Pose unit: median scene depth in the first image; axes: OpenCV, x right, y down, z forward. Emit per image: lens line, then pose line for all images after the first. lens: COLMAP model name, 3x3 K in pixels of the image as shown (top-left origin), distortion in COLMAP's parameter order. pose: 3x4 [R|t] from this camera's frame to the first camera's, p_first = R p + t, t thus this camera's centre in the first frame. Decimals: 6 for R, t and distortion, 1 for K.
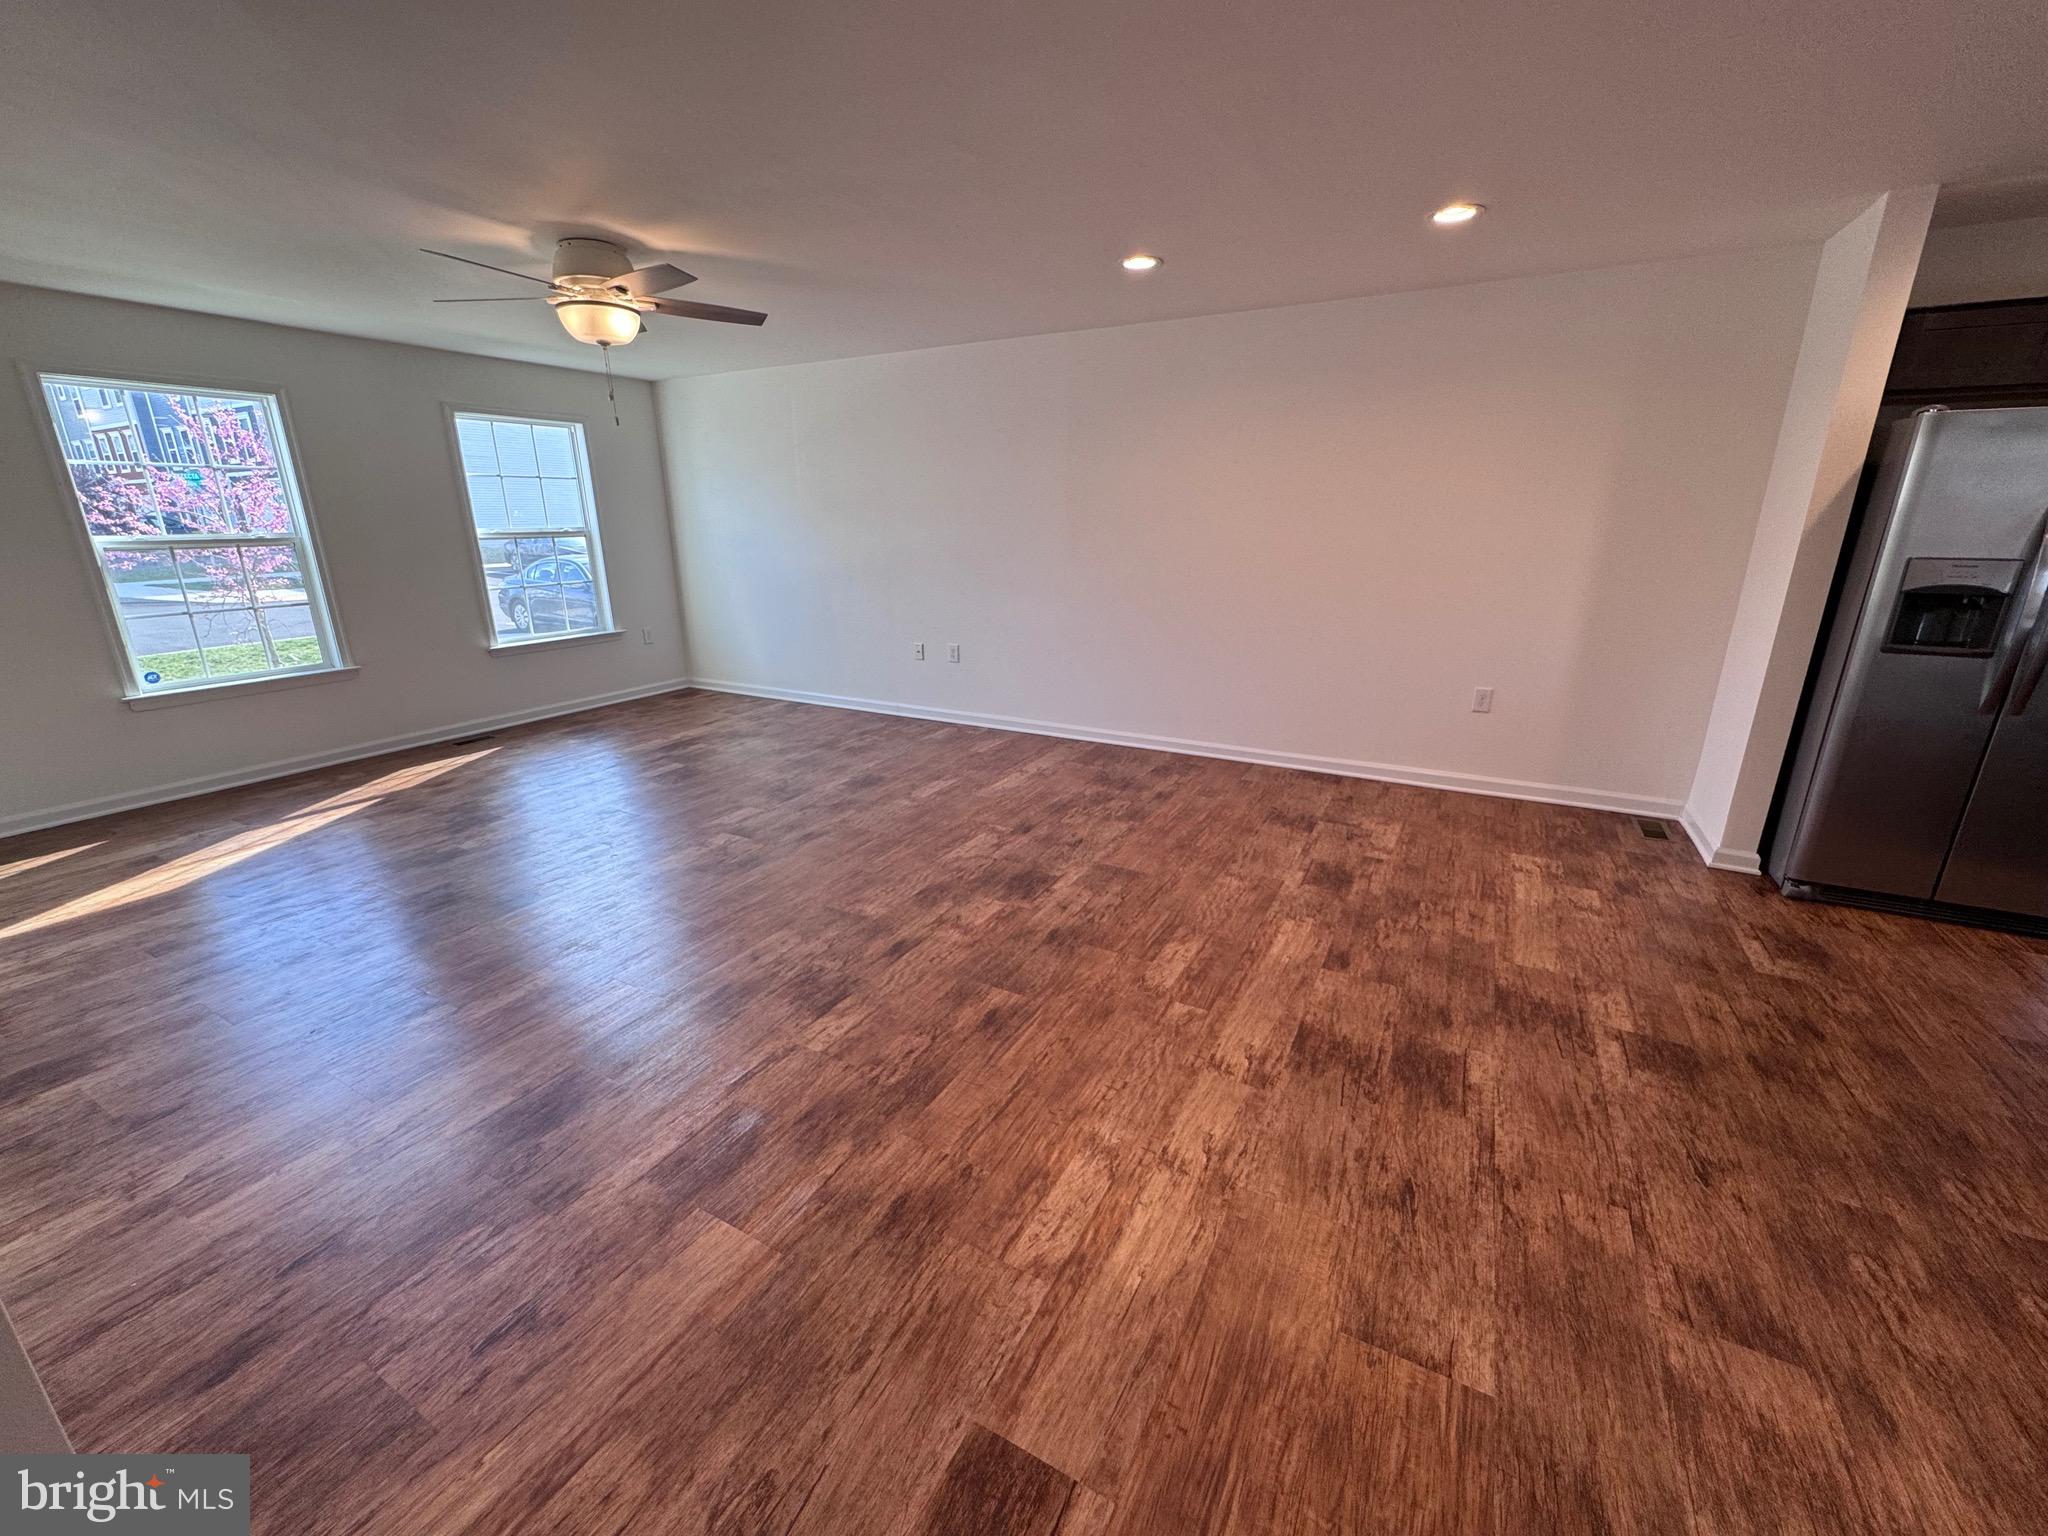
lens RADIAL K [[819.6, 0, 1028.6], [0, 819.6, 769.7], [0, 0, 1]] dist [-0.001066, 0.000497]
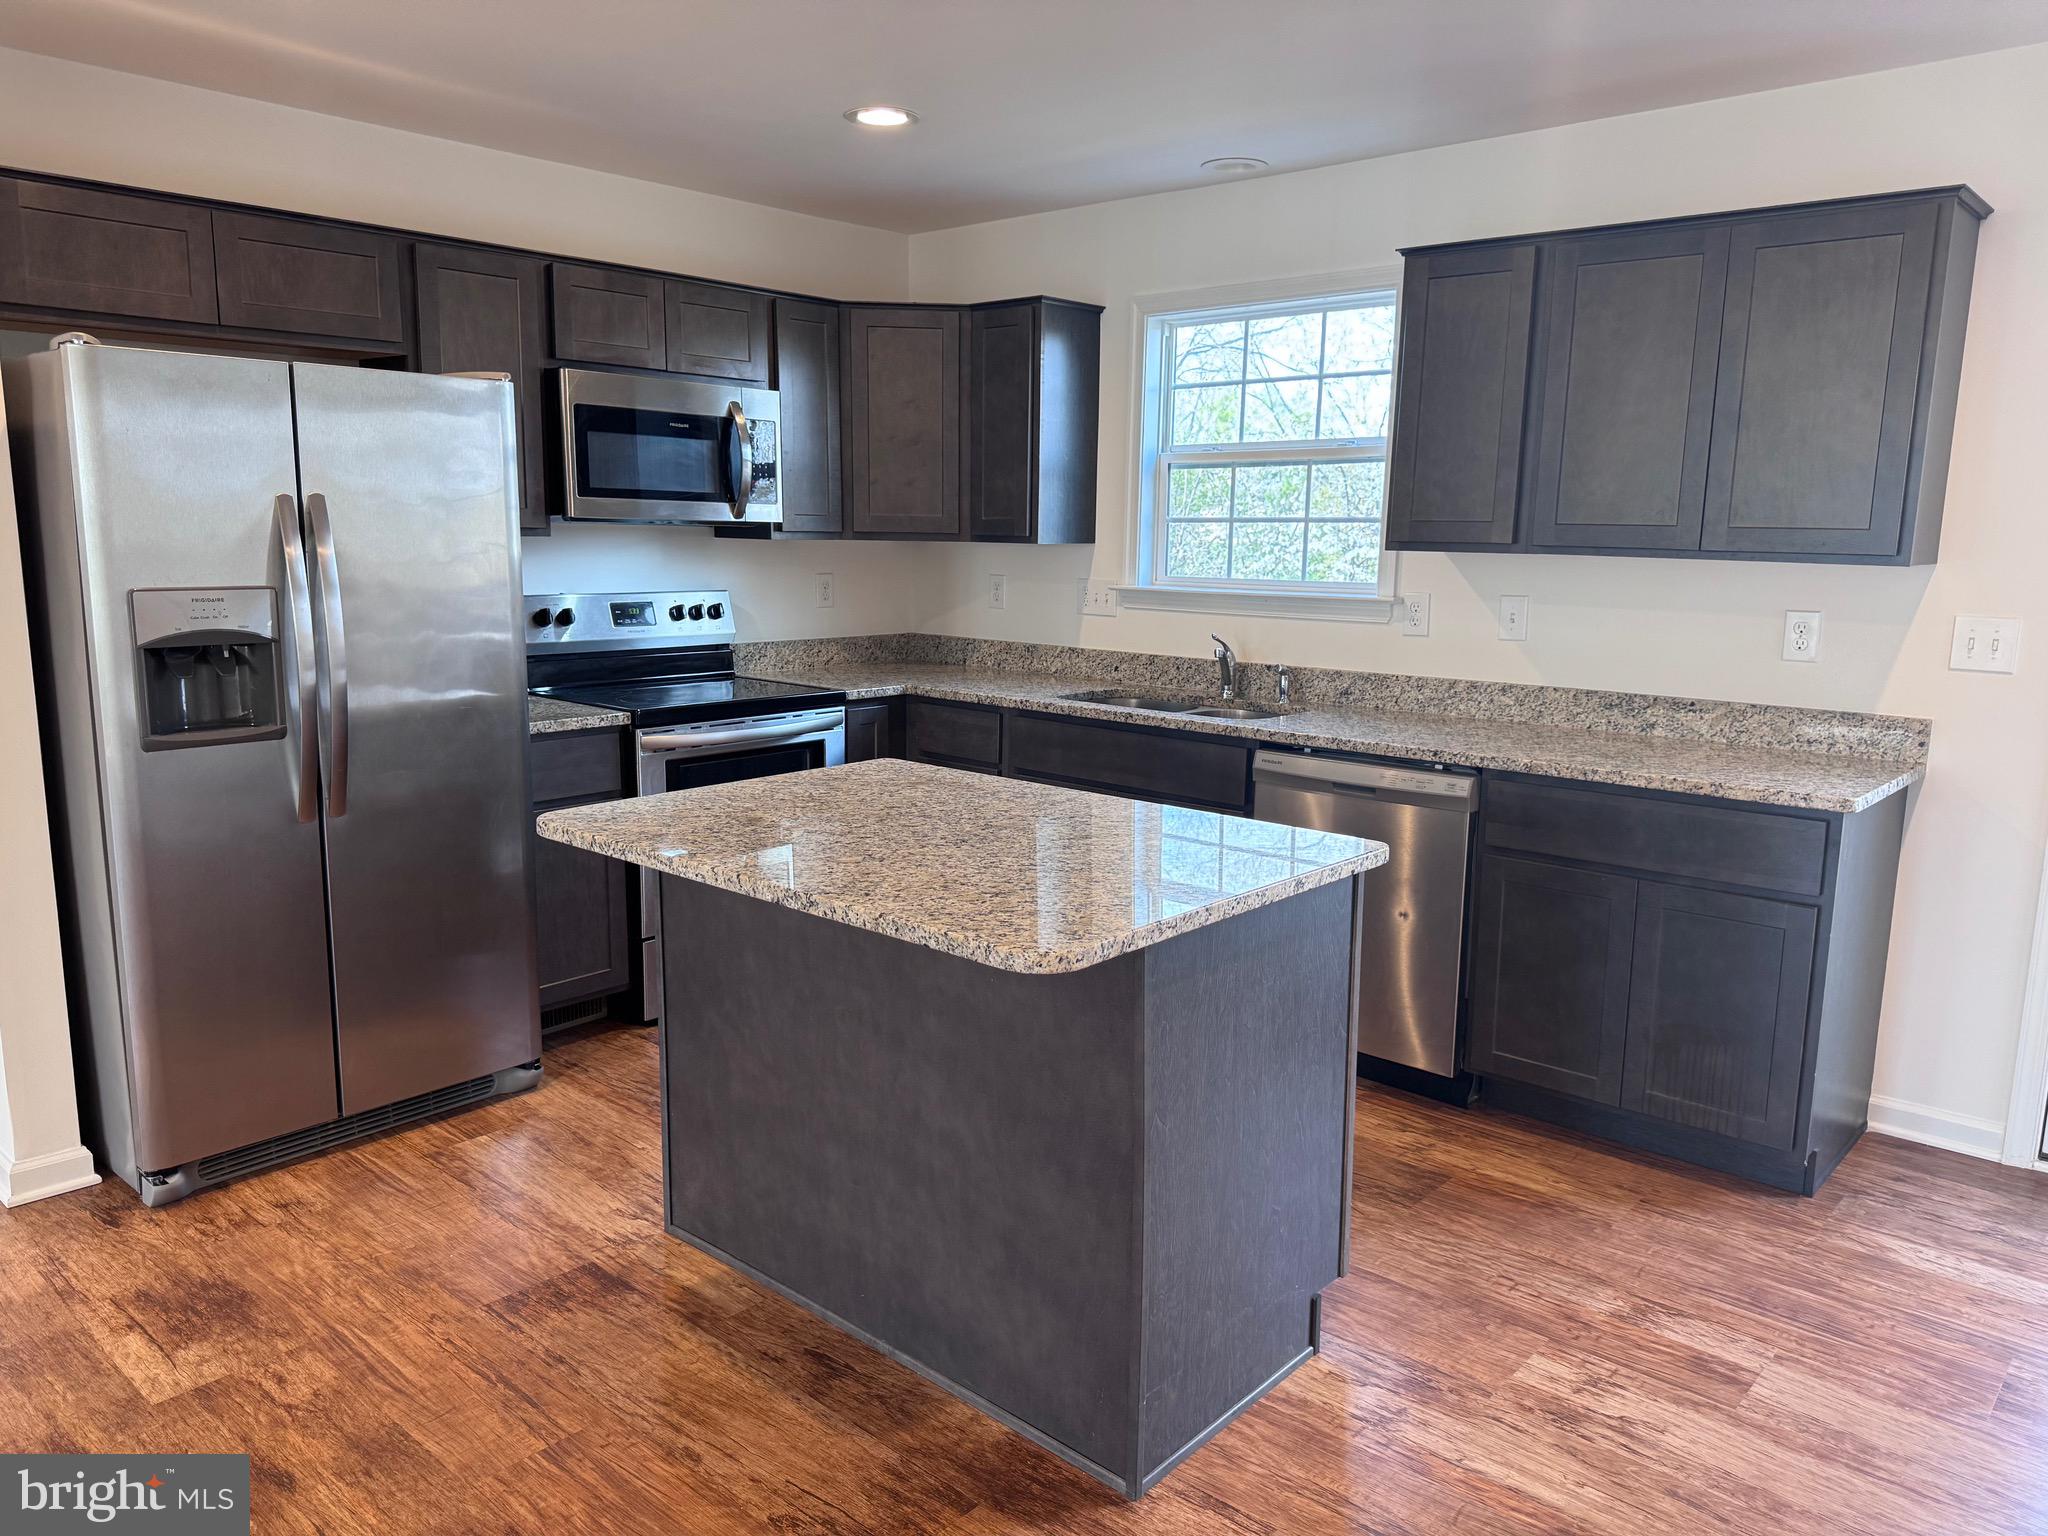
lens RADIAL K [[1427.1, 0, 1007.5], [0, 1427.1, 761.0], [0, 0, 1]] dist [0.023760, -0.032676]
pose [[0.227338, -0.156291, 0.961192, 0.209647], [0.274080, 0.957406, 0.090851, -0.059126], [-0.934450, 0.242790, 0.260491, 0.173761]]
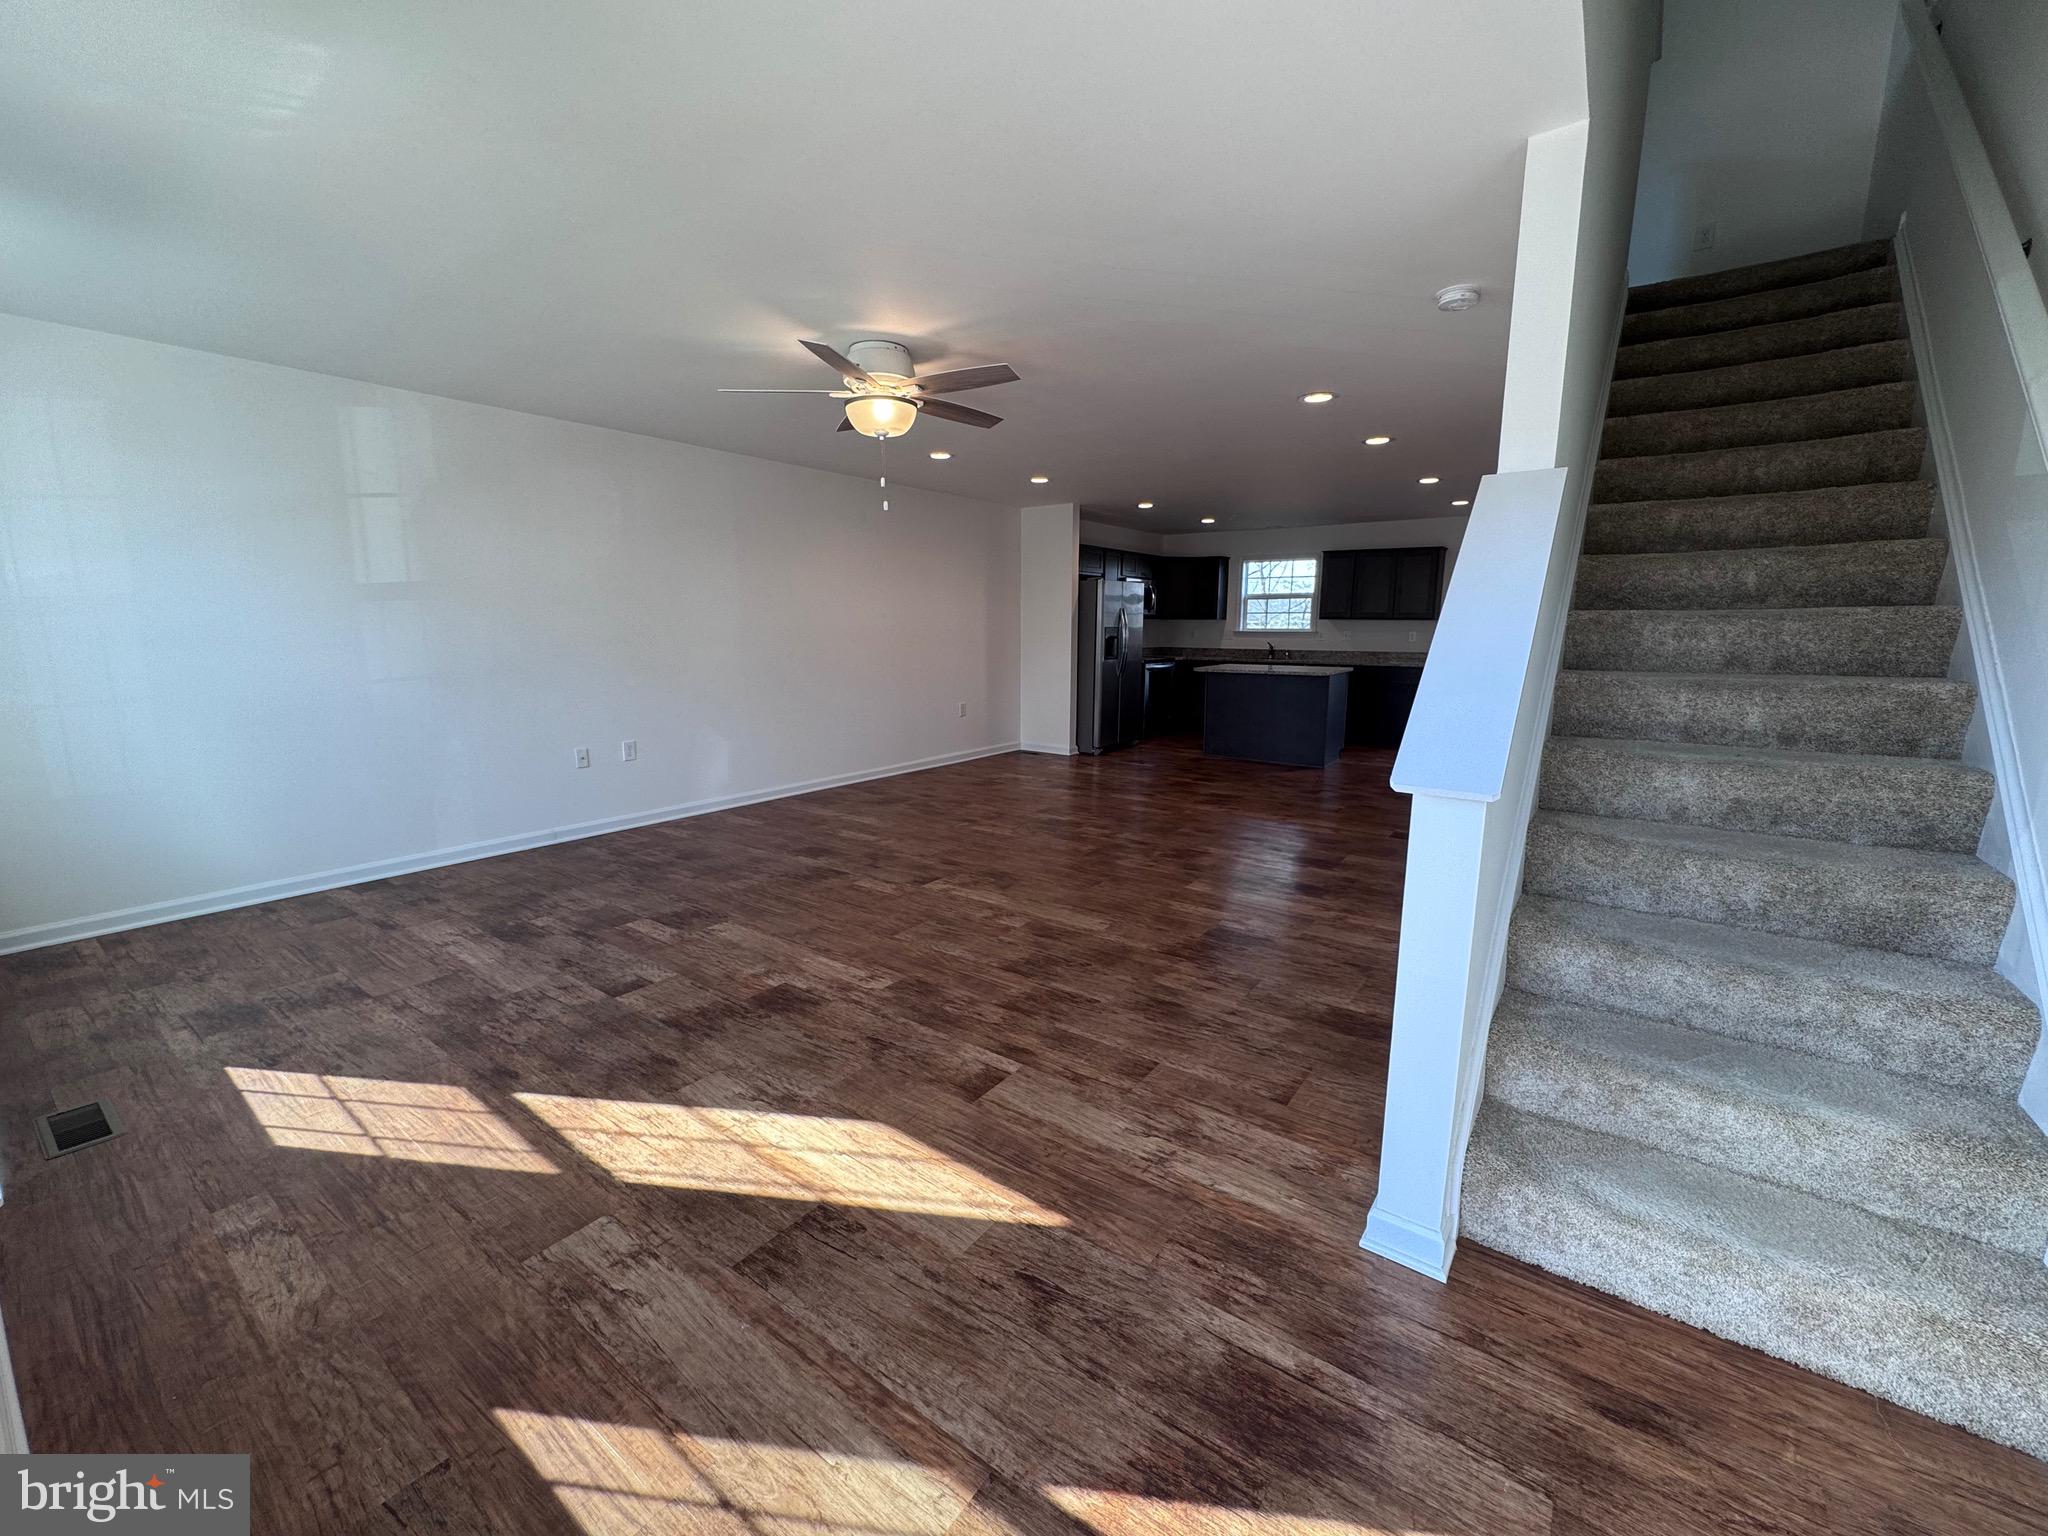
lens RADIAL K [[819.6, 0, 1027.8], [0, 819.6, 762.3], [0, 0, 1]] dist [-0.001066, 0.000497]
pose [[0.124886, -0.159919, 0.979198, -1.747637], [0.293341, 0.948755, 0.117535, -0.203620], [-0.947816, 0.272560, 0.165397, 0.833356]]
